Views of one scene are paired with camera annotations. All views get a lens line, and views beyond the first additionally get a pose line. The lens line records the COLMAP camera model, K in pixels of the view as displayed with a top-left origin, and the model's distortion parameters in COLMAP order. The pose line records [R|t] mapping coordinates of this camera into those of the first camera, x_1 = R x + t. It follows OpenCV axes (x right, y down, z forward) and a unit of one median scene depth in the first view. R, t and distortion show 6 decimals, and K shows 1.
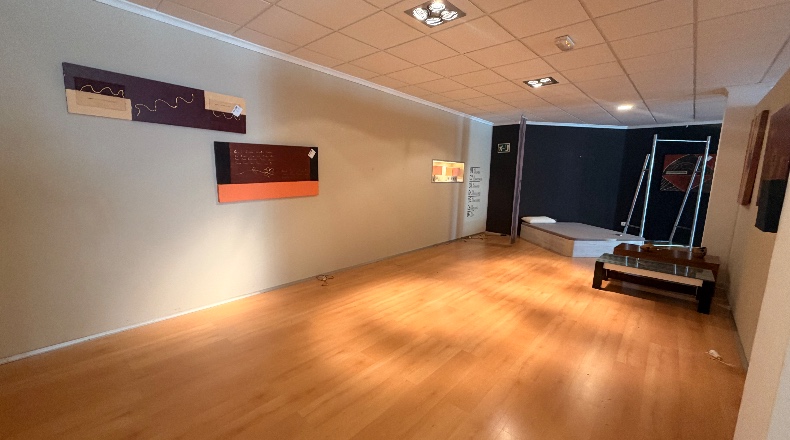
lens RADIAL K [[313.6, 0, 393.1], [0, 313.6, 221.3], [0, 0, 1]] dist [0.001681, -0.000404]
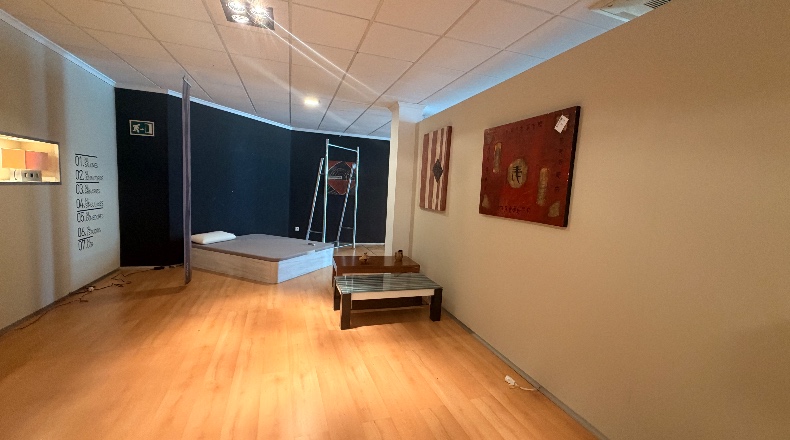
lens RADIAL K [[313.6, 0, 392.3], [0, 313.6, 219.2], [0, 0, 1]] dist [0.001681, -0.000404]
pose [[0.477142, -0.083490, 0.874852, 0.056966], [0.090472, 0.994855, 0.045600, -0.066690], [-0.874157, 0.057392, 0.482240, 0.477203]]
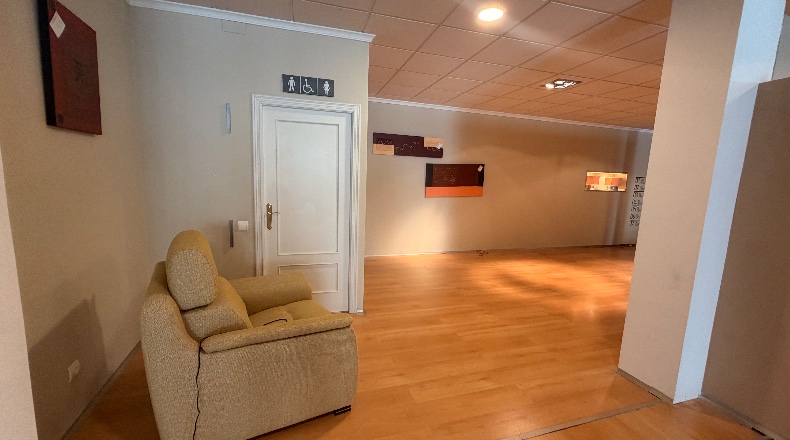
lens RADIAL K [[313.6, 0, 392.5], [0, 313.6, 218.7], [0, 0, 1]] dist [0.001681, -0.000404]
pose [[0.857231, 0.067632, -0.510471, 0.148021], [-0.087602, 0.996040, -0.015145, 0.076466], [0.507425, 0.057701, 0.859762, -0.447338]]
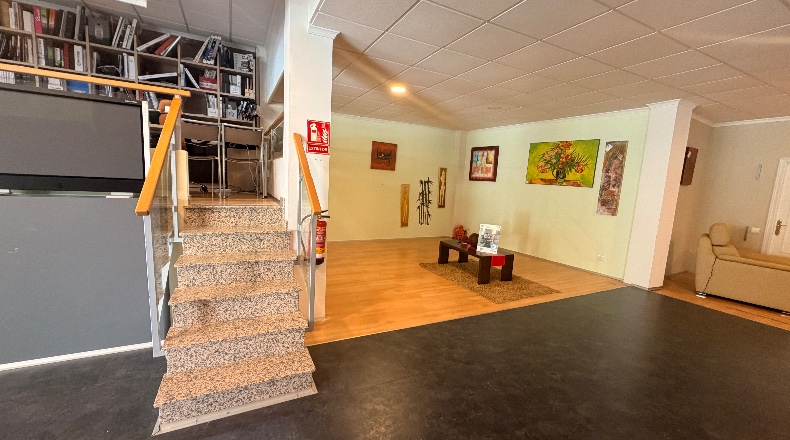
lens RADIAL K [[313.6, 0, 393.0], [0, 313.6, 220.0], [0, 0, 1]] dist [0.001681, -0.000404]
pose [[-0.339882, 0.075286, -0.937450, 1.060655], [-0.204061, 0.967140, 0.151655, 0.165917], [0.918063, 0.242842, -0.313351, -0.904476]]
